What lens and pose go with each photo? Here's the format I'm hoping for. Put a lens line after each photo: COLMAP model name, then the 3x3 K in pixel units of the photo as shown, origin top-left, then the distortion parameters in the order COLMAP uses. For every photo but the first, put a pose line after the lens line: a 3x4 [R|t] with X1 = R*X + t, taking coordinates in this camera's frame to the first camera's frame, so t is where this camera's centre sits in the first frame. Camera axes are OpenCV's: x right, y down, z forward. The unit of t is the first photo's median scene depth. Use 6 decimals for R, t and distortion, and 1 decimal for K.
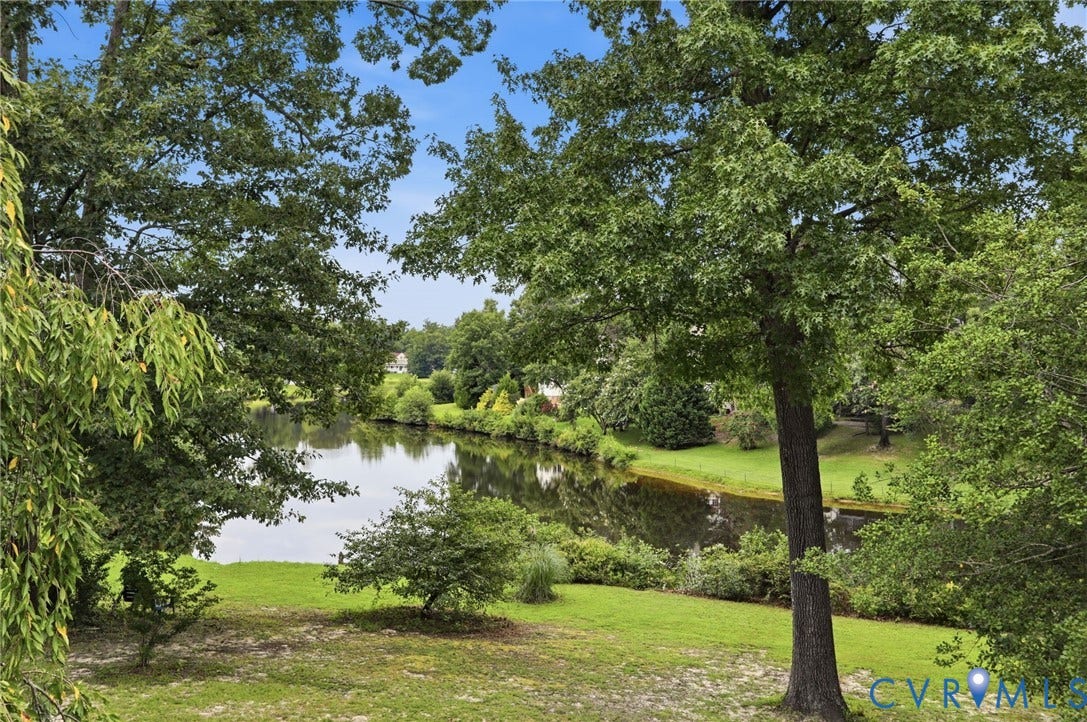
lens RADIAL K [[963.9, 0, 543.5], [0, 963.9, 361.0], [0, 0, 1]] dist [0.000503, -0.000520]
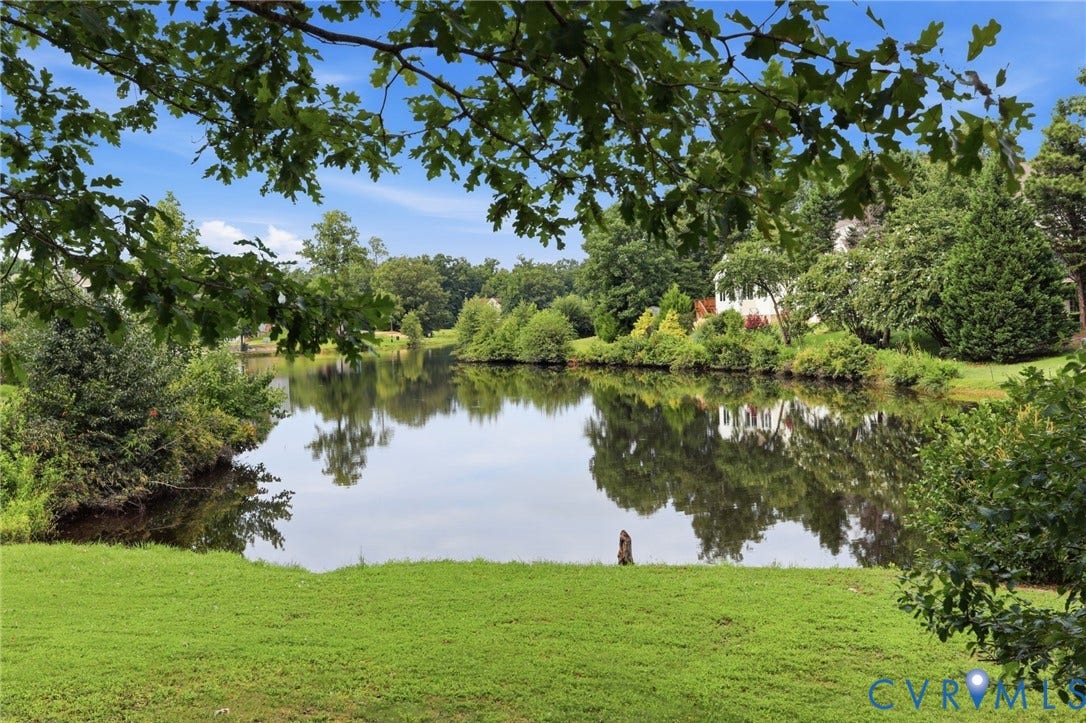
lens RADIAL K [[1136.7, 0, 543.0], [0, 1136.7, 361.5], [0, 0, 1]] dist [0.024669, 0.011847]
pose [[0.995186, -0.041298, -0.088878, -0.091374], [0.044441, 0.998444, 0.033678, 0.053335], [0.087349, -0.037466, 0.995473, 0.256680]]
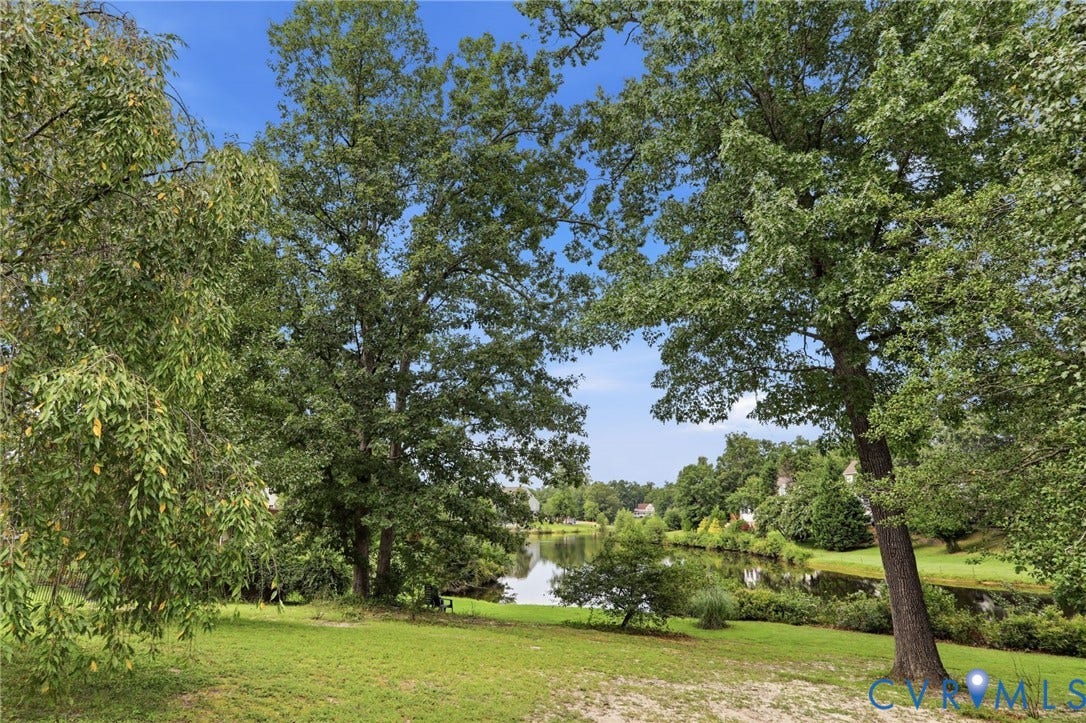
lens RADIAL K [[630.2, 0, 543.0], [0, 630.2, 361.5], [0, 0, 1]] dist [-0.058866, 0.037817]
pose [[0.949520, -0.094873, -0.299017, 0.023795], [0.020878, 0.970171, -0.241521, 0.035097], [0.313012, 0.223086, 0.923177, 0.015286]]
